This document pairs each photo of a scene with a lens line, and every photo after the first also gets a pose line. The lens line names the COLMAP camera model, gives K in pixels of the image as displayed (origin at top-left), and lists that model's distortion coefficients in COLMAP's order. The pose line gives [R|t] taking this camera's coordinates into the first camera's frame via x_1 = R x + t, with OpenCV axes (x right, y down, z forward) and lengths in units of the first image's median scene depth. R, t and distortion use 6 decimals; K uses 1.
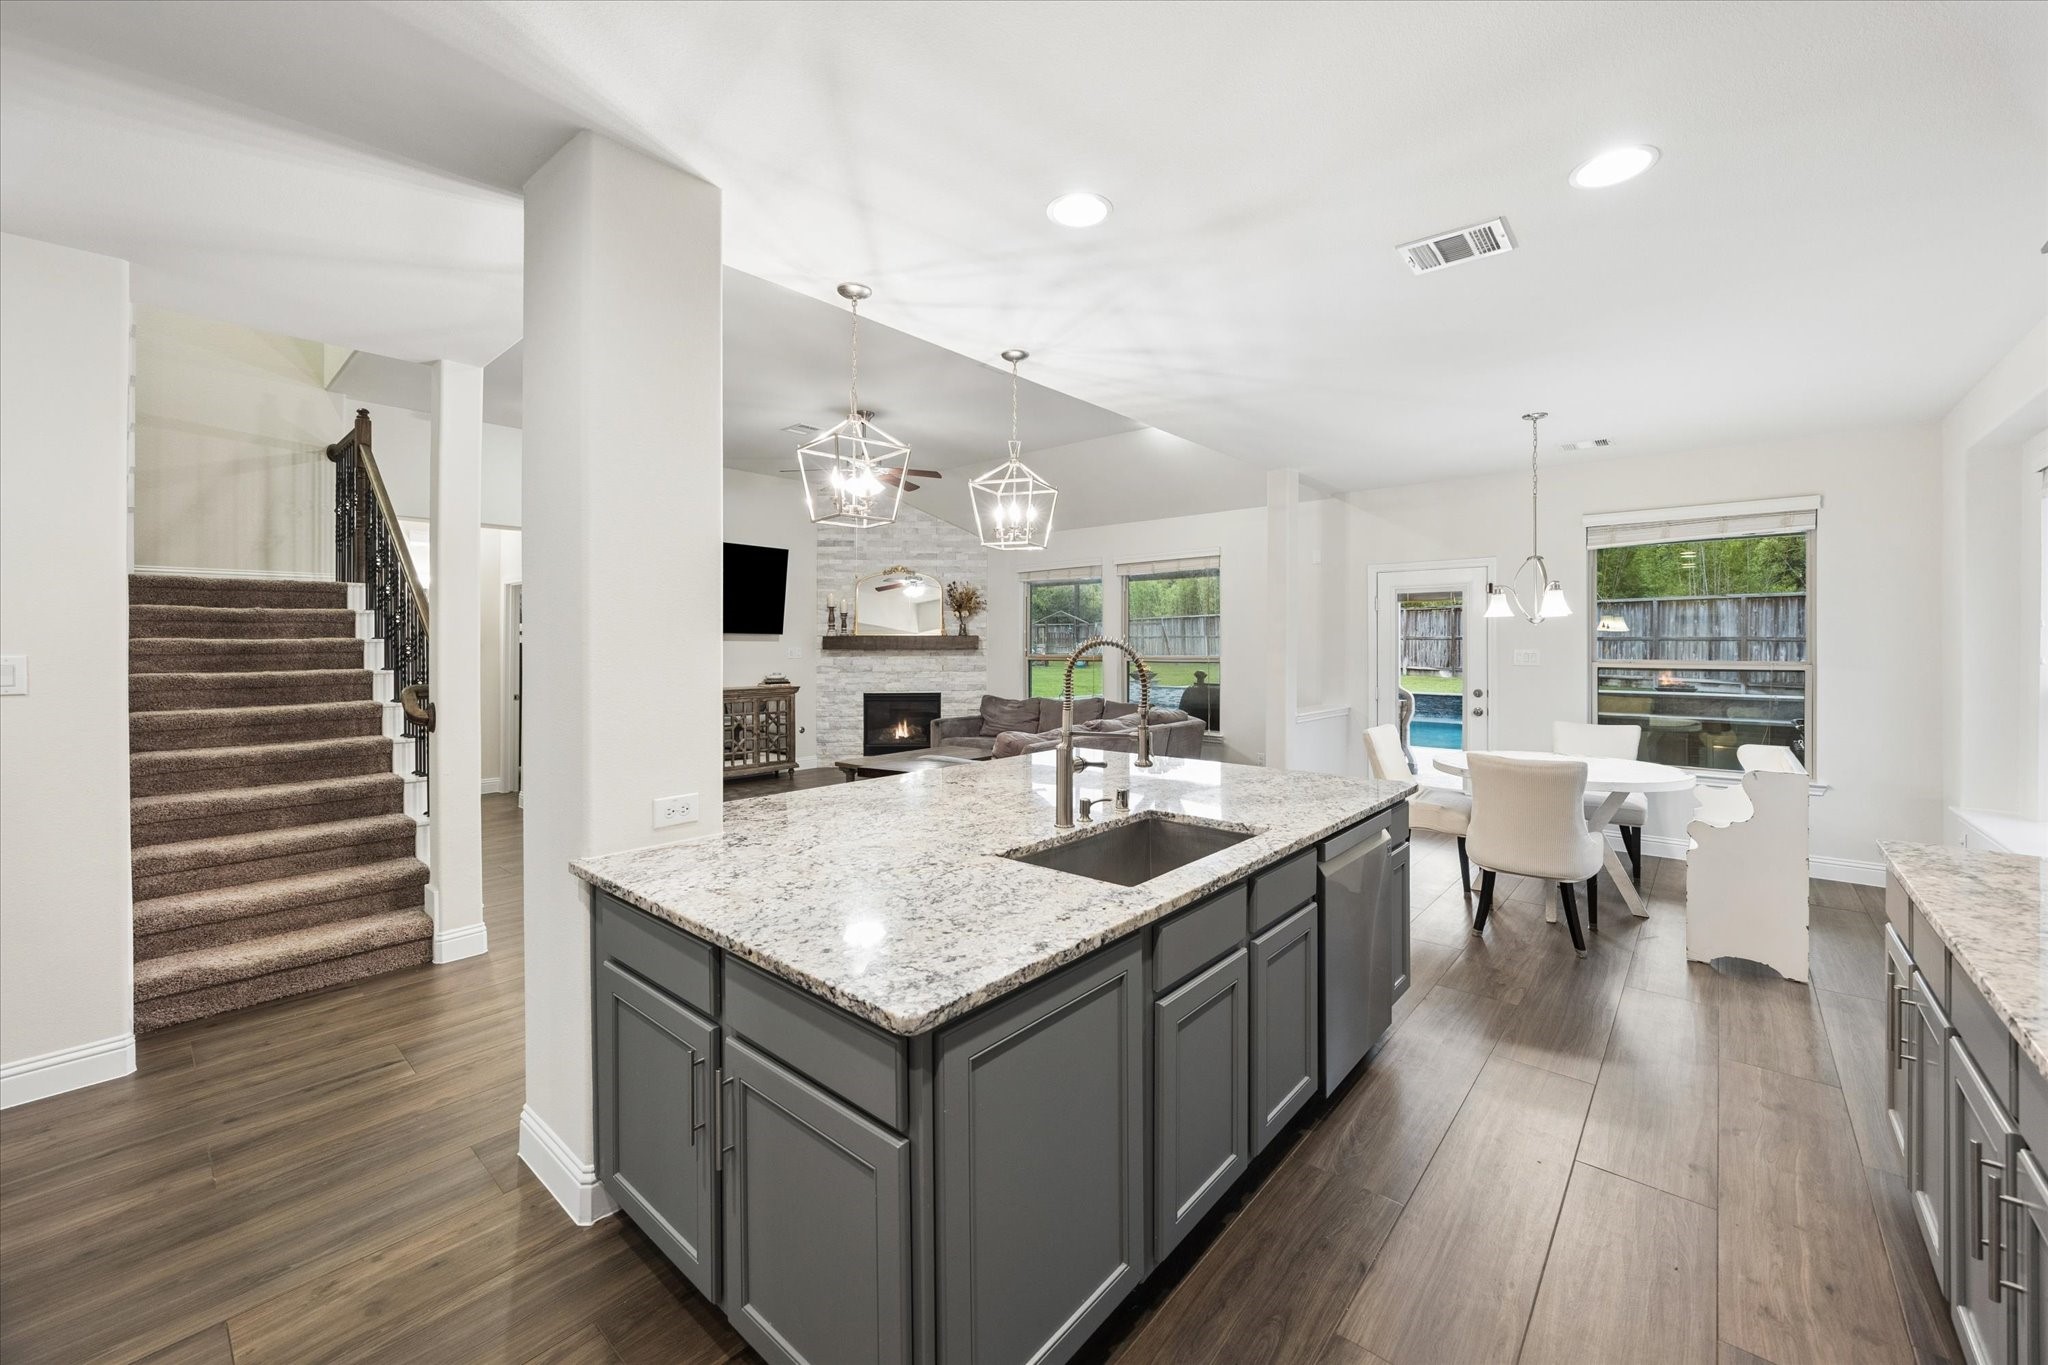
lens RADIAL K [[794.8, 0, 1025.4], [0, 794.8, 646.8], [0, 0, 1]] dist [-0.002738, -0.000525]
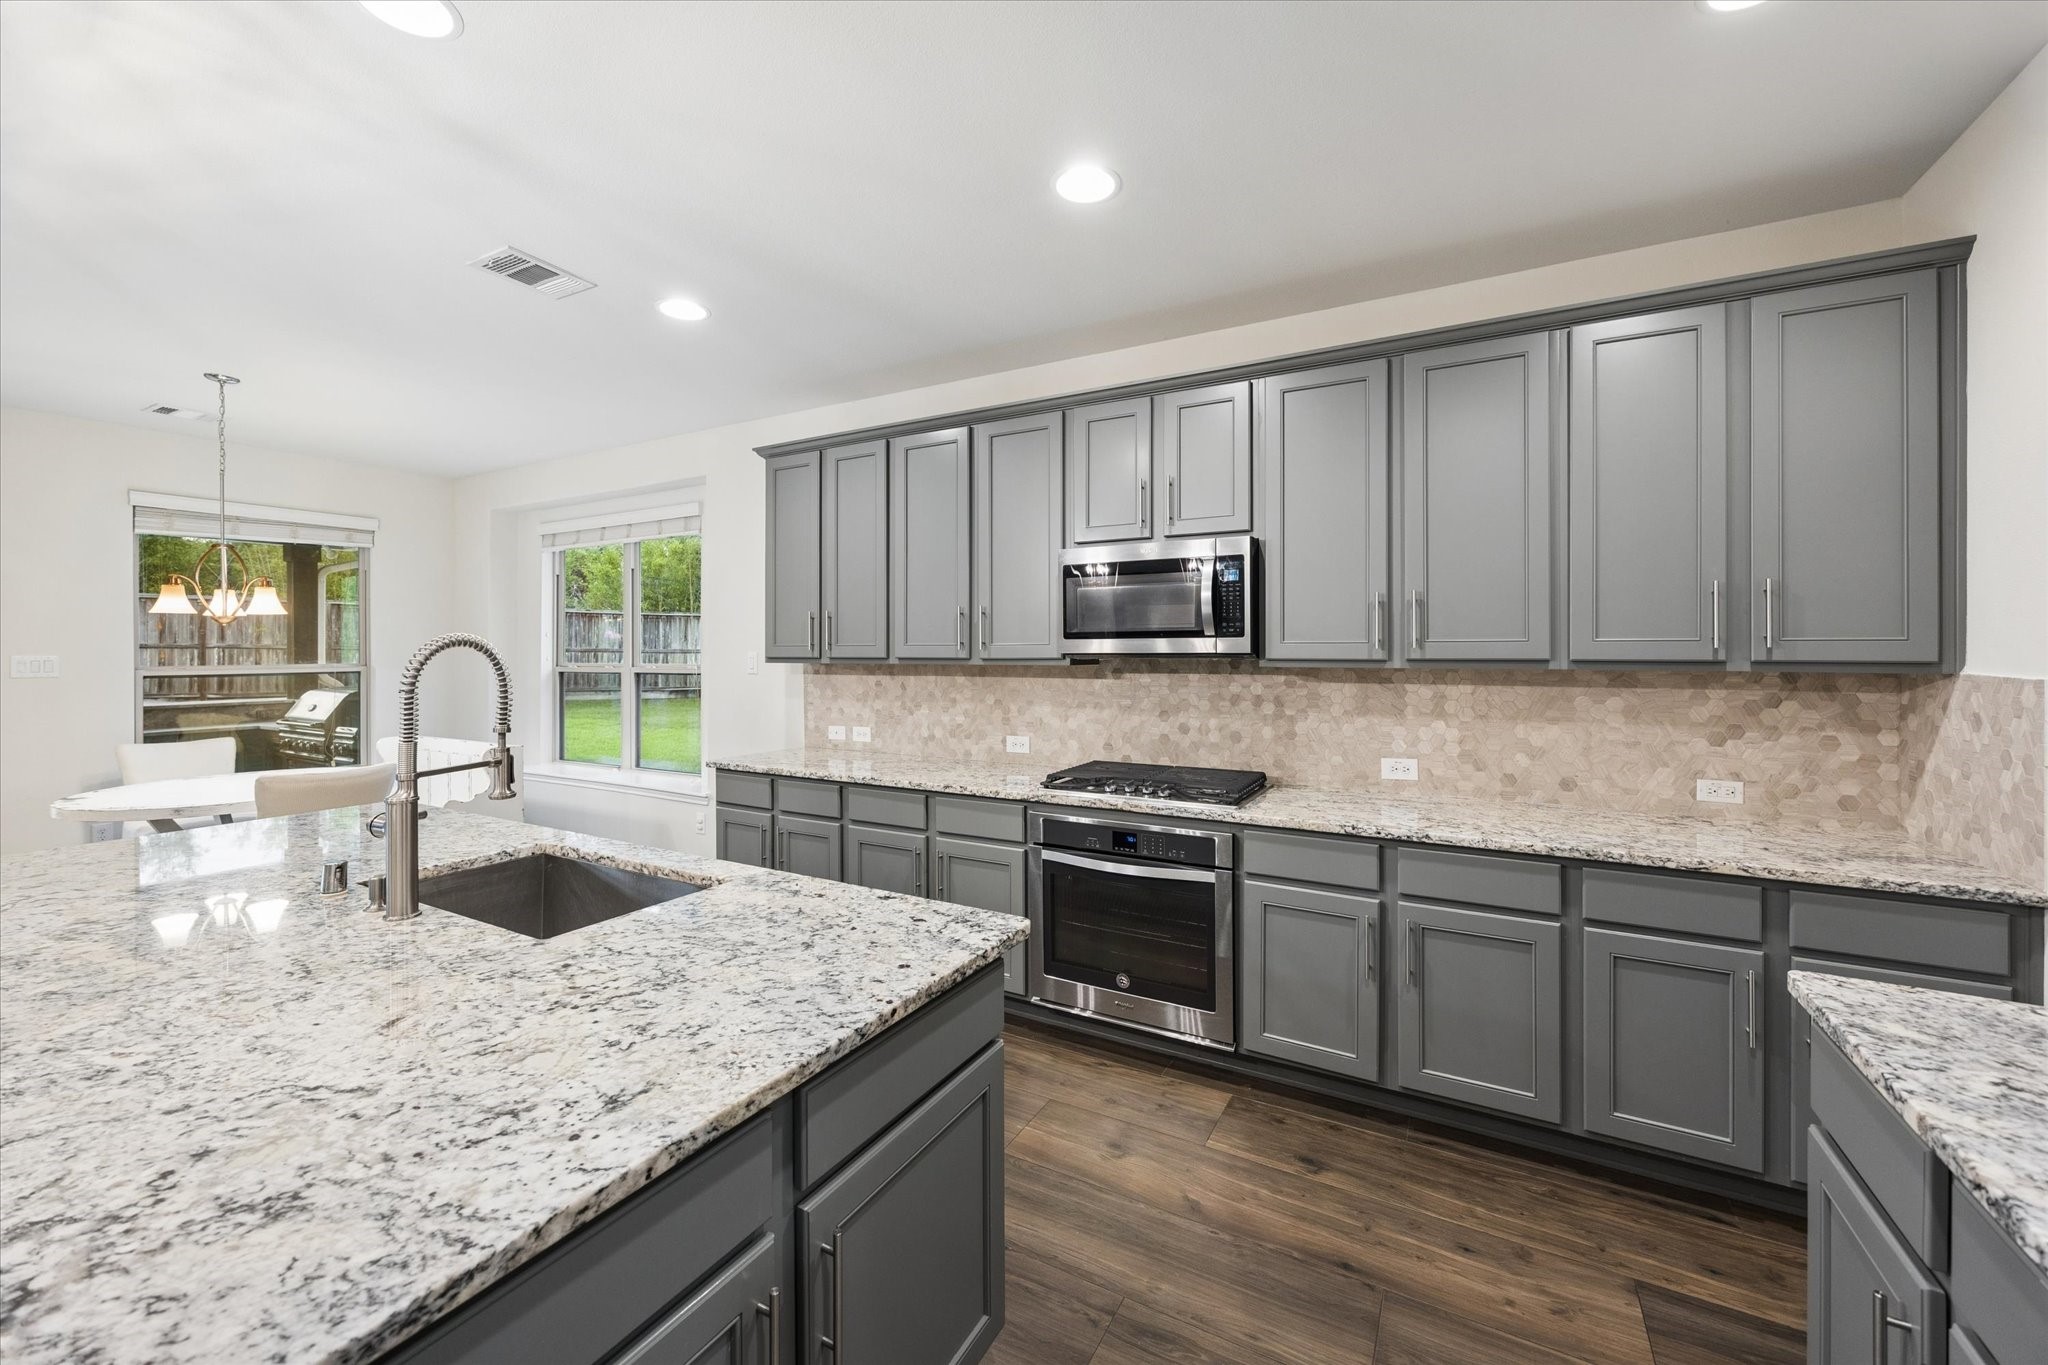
lens RADIAL K [[794.8, 0, 1042.7], [0, 794.8, 651.1], [0, 0, 1]] dist [-0.002738, -0.000525]
pose [[-0.212963, -0.002109, 0.977058, -0.177368], [0.004516, 0.999985, 0.003143, 0.000740], [-0.977050, 0.005082, -0.212950, 0.152513]]
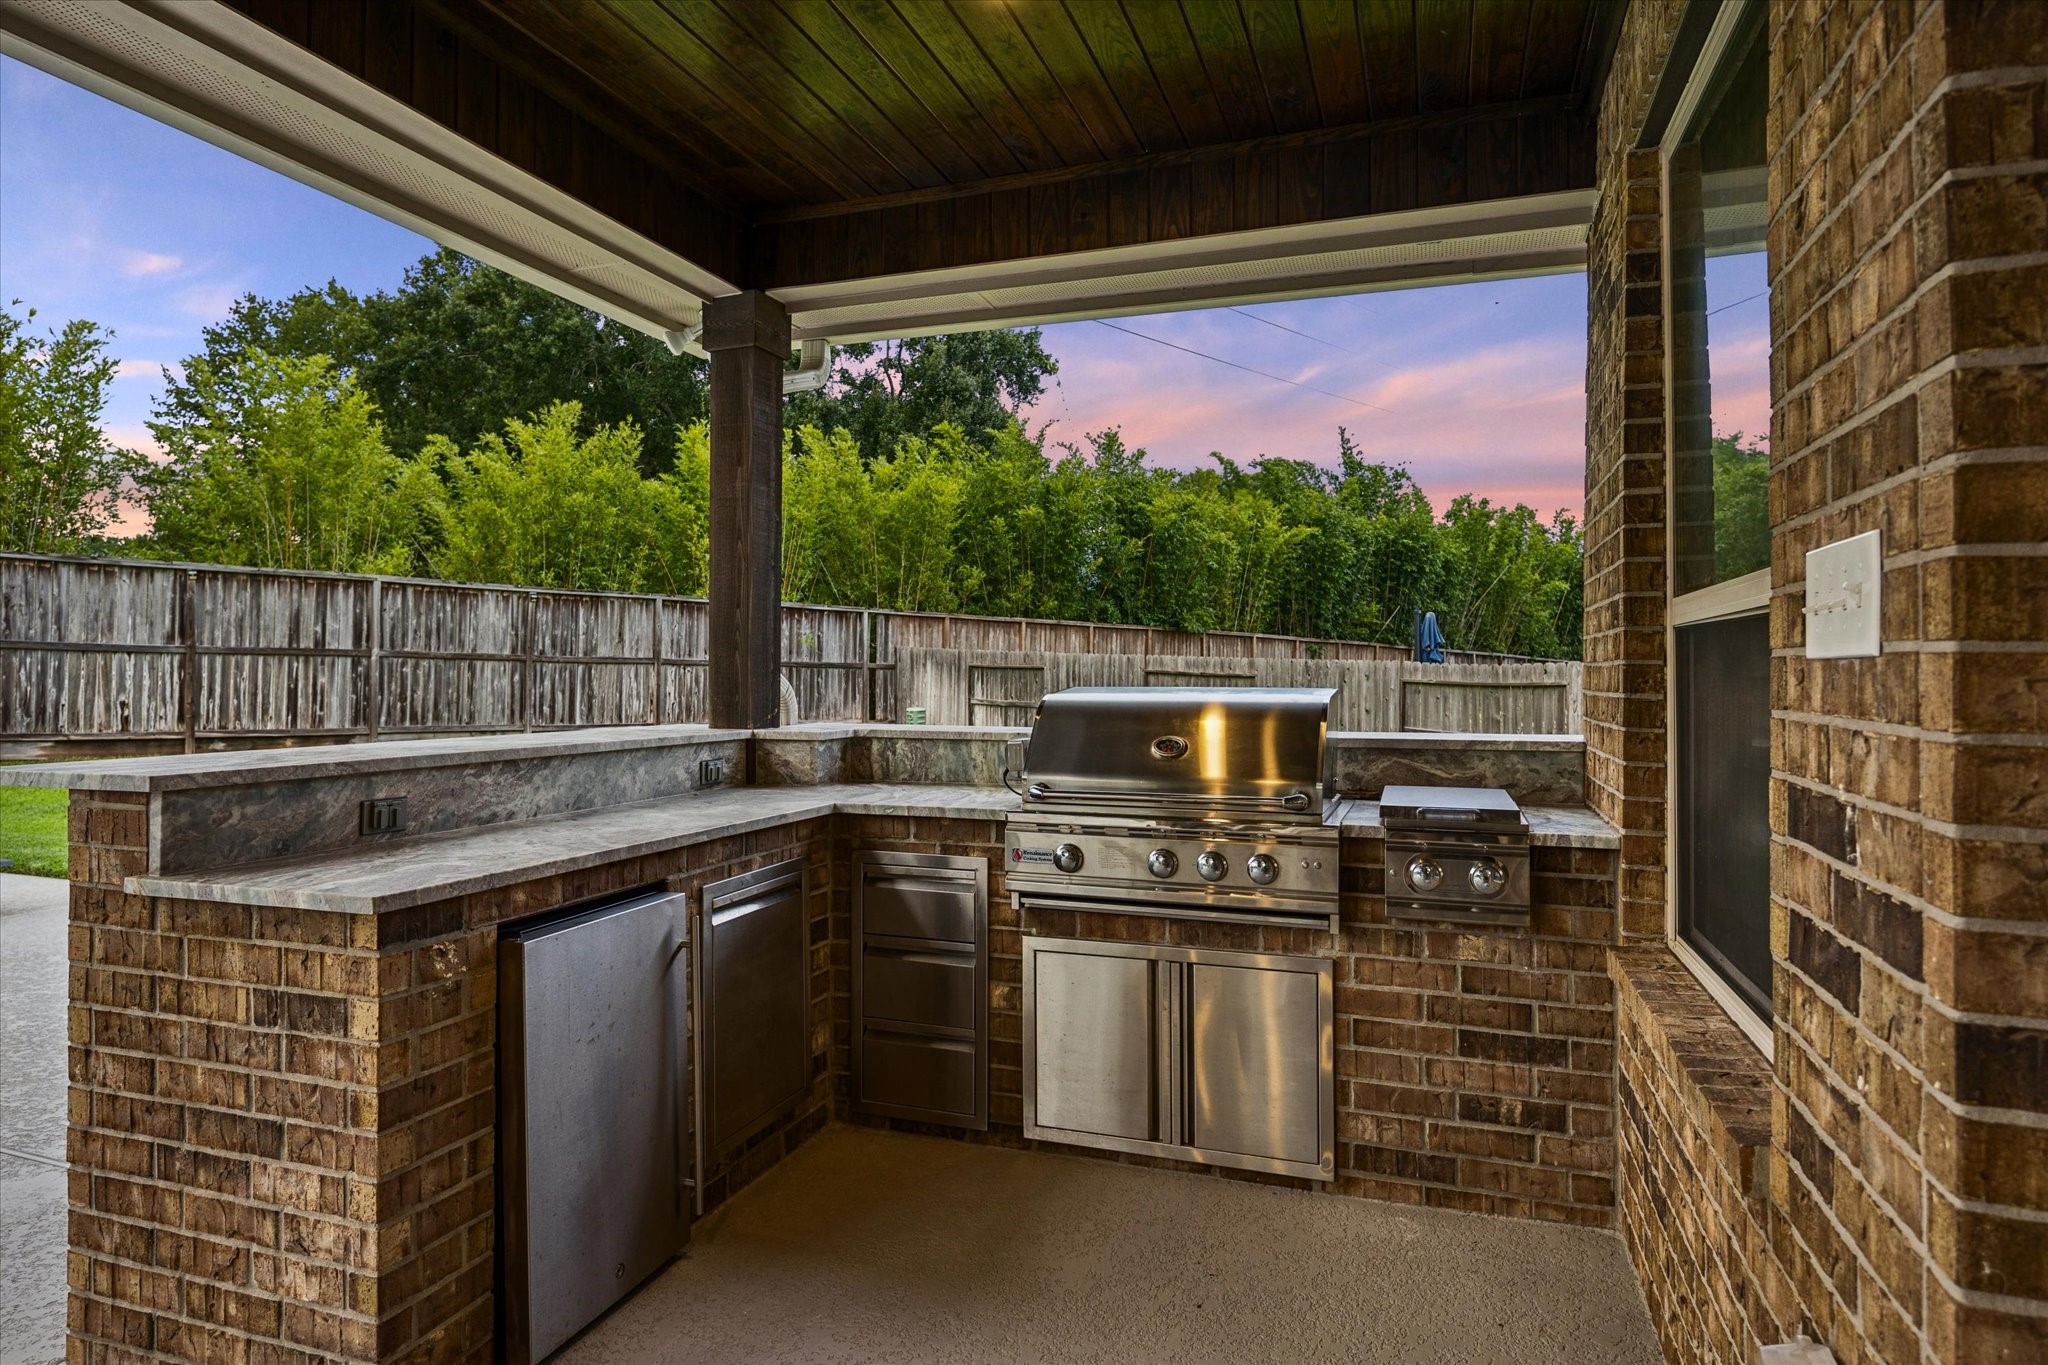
lens RADIAL K [[1169.0, 0, 1020.9], [0, 1169.0, 674.6], [0, 0, 1]] dist [0.000510, -0.002024]
pose [[-0.366924, -0.000551, 0.930251, 0.316133], [-0.000952, 1.000000, 0.000217, 0.026736], [-0.930250, -0.000806, -0.366925, 0.784801]]
